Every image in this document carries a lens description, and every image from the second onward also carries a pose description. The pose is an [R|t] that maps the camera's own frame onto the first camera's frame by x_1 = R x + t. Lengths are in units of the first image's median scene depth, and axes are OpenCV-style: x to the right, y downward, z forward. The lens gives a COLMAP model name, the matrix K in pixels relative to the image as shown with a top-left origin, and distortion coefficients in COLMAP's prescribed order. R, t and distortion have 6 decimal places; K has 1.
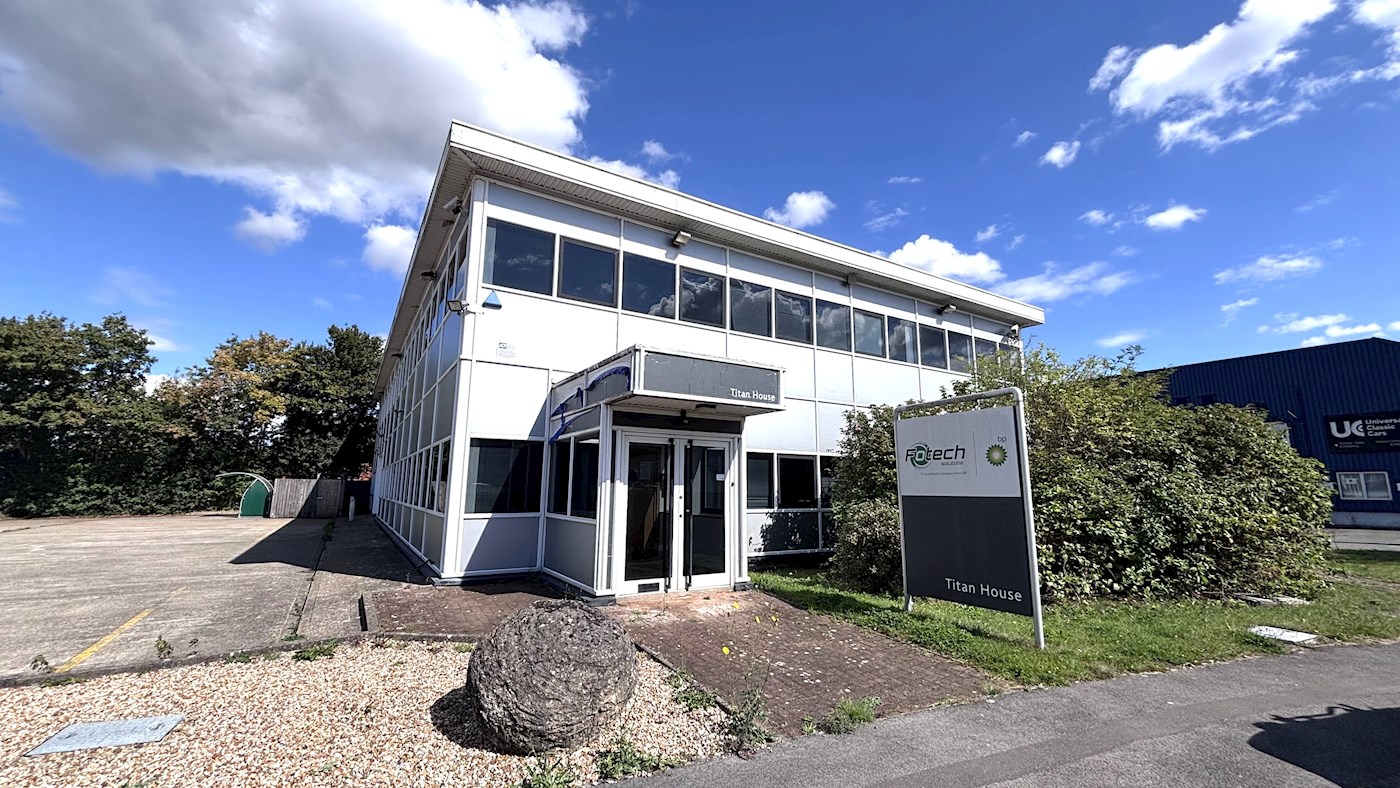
lens RADIAL K [[560.8, 0, 700.0], [0, 560.8, 394.0], [0, 0, 1]] dist [0.002413, 0.000368]
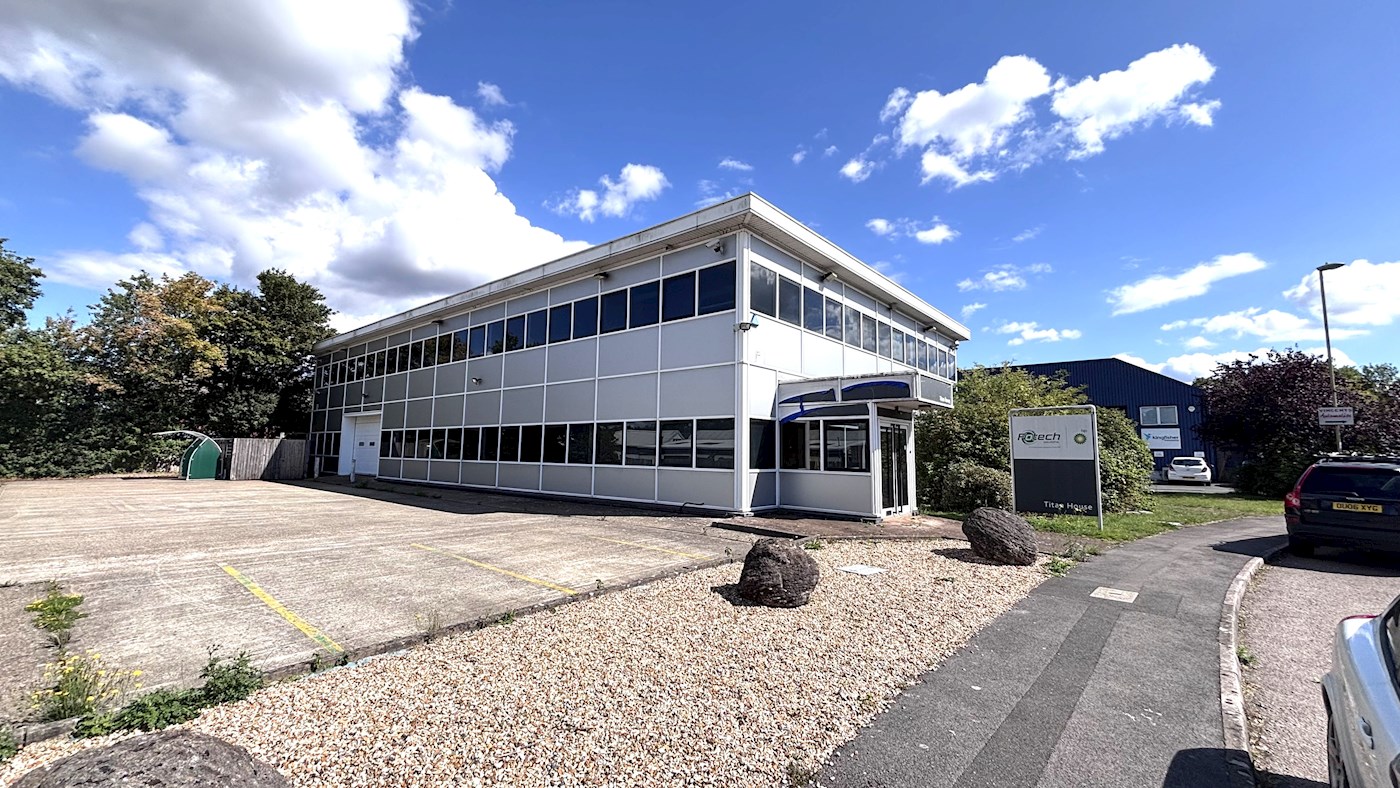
lens RADIAL K [[565.7, 0, 694.4], [0, 565.7, 392.0], [0, 0, 1]] dist [0.000316, 0.000220]
pose [[0.951188, 0.038752, 0.306169, -0.942228], [-0.058206, 0.996807, 0.054667, -0.058256], [-0.303073, -0.069820, 0.950406, -0.323316]]
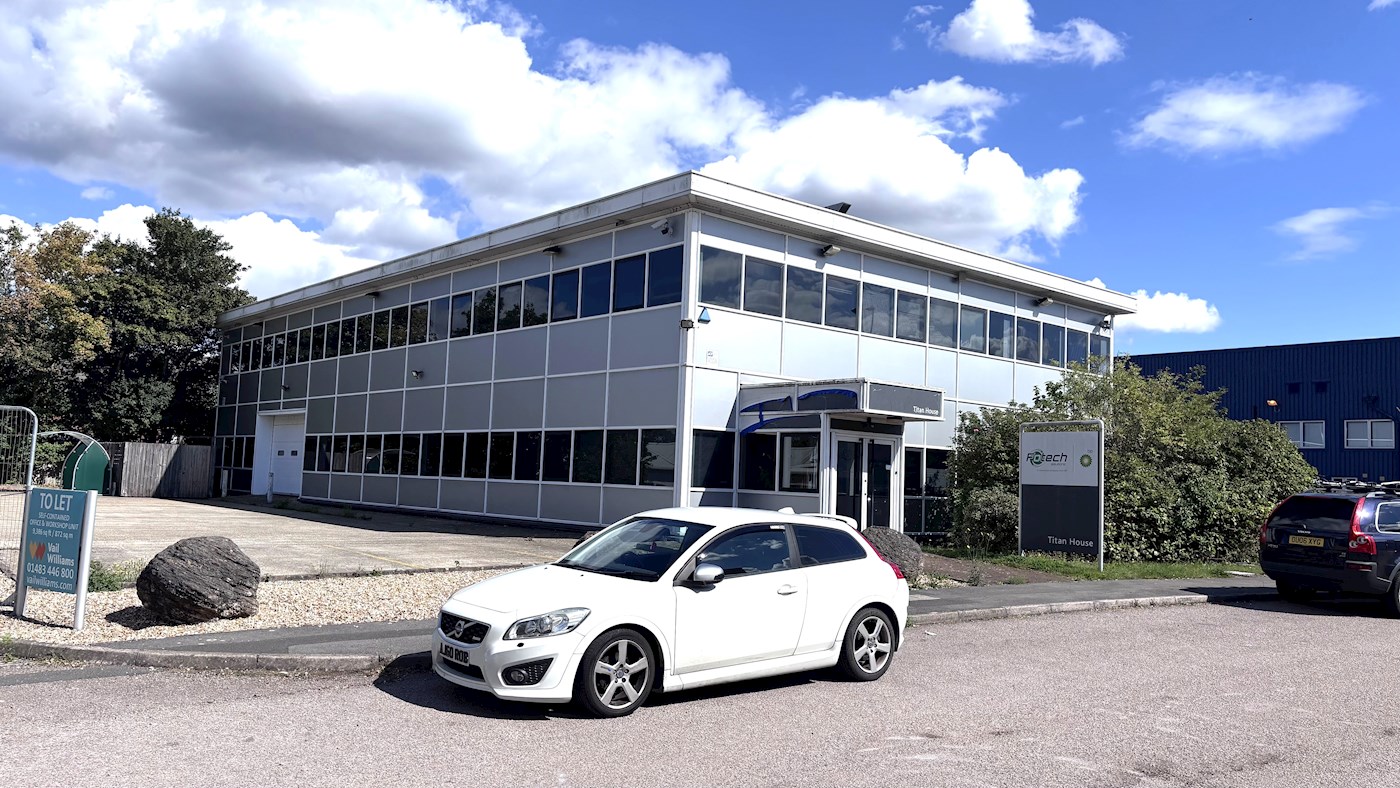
lens RADIAL K [[1051.2, 0, 698.8], [0, 1051.2, 401.5], [0, 0, 1]] dist [0.078268, -0.086203]
pose [[0.987529, 0.041496, 0.151869, -0.717985], [-0.056123, 0.994052, 0.093329, -0.194887], [-0.147093, -0.100689, 0.983984, -1.255590]]
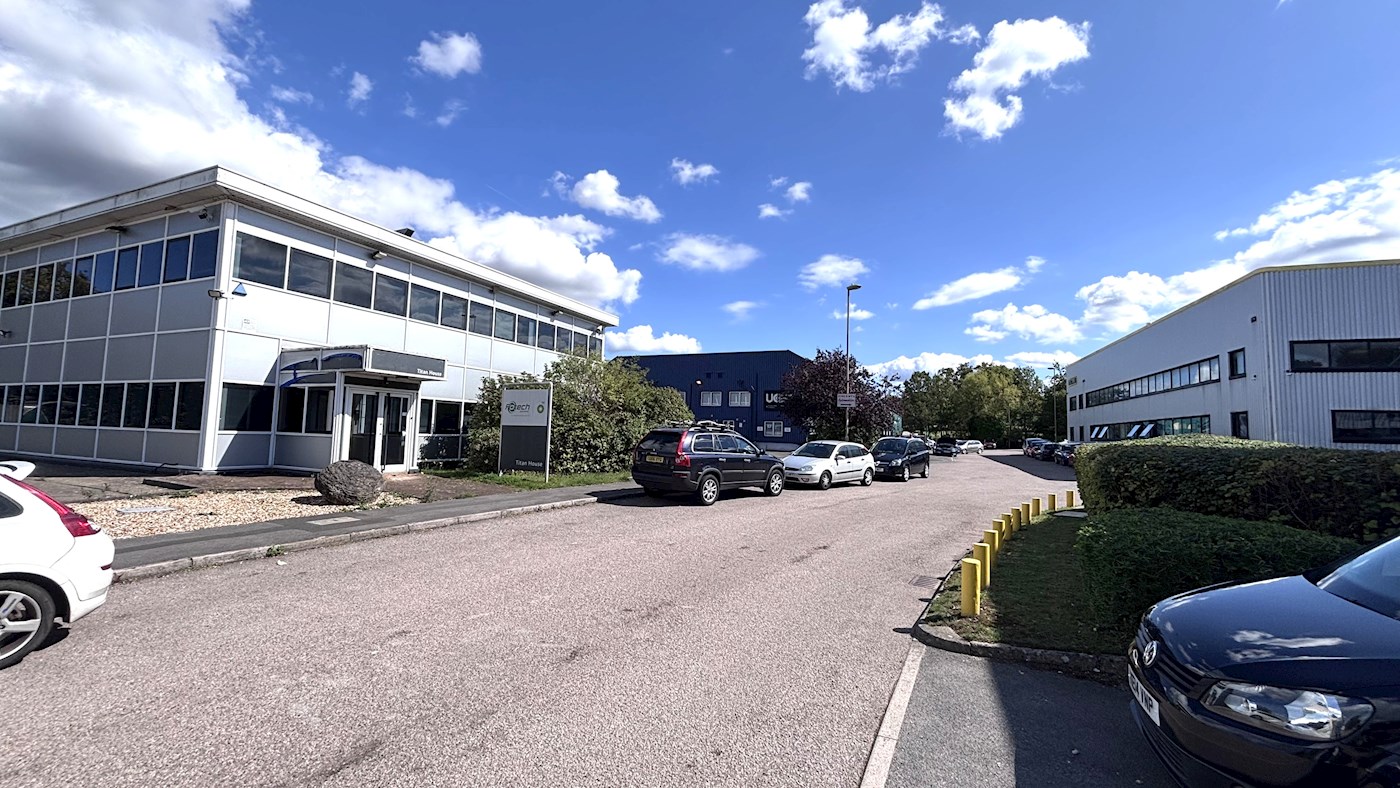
lens RADIAL K [[553.5, 0, 704.4], [0, 553.5, 384.3], [0, 0, 1]] dist [-0.006639, -0.000117]
pose [[0.814197, 0.064242, 0.577023, -0.191523], [-0.116042, 0.991812, 0.053317, -0.139466], [-0.568873, -0.110370, 0.814986, -0.906986]]
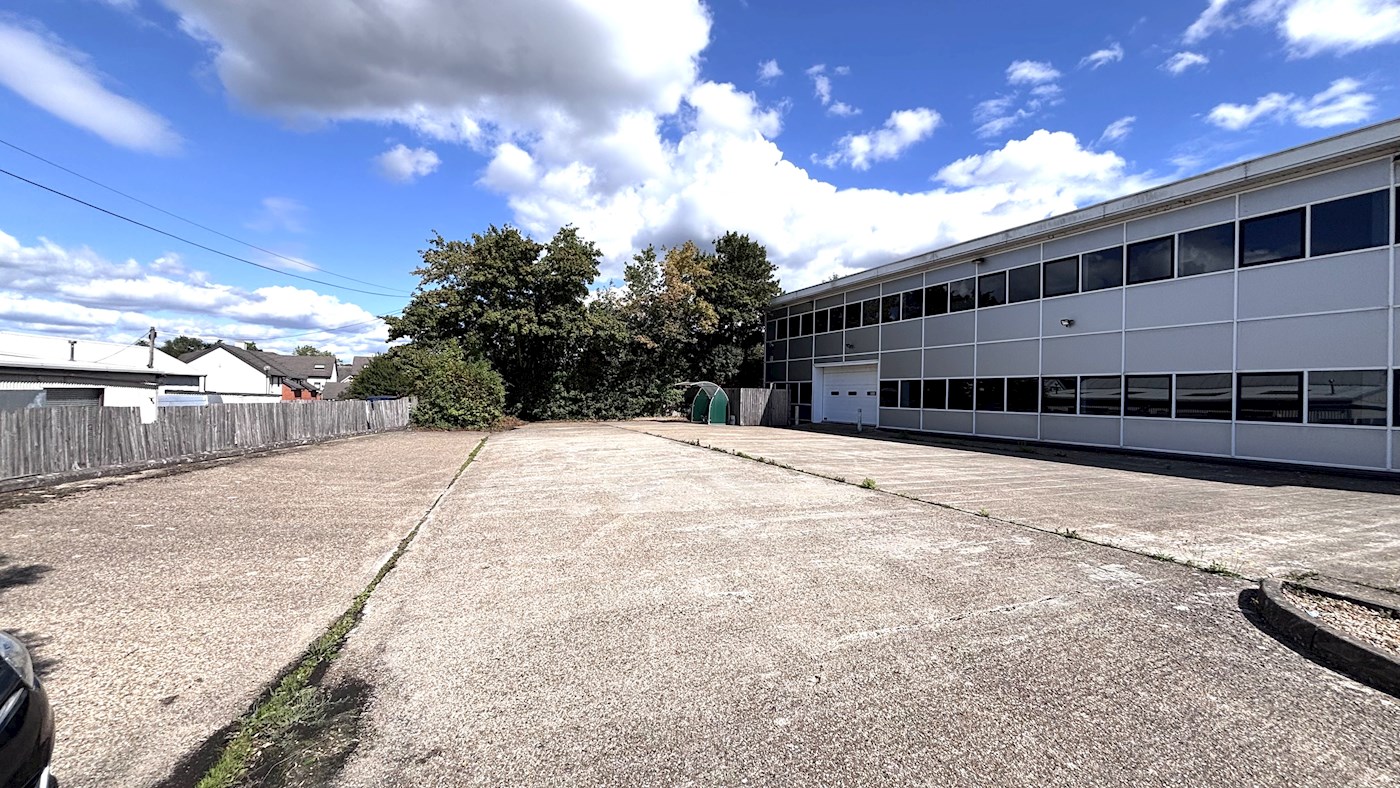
lens RADIAL K [[535.4, 0, 700.0], [0, 535.4, 394.0], [0, 0, 1]] dist [-0.016721, -0.000231]
pose [[0.992452, 0.013177, -0.121924, -2.079542], [0.006955, 0.986562, 0.163242, 0.005345], [0.122437, -0.162858, 0.979023, 0.099042]]
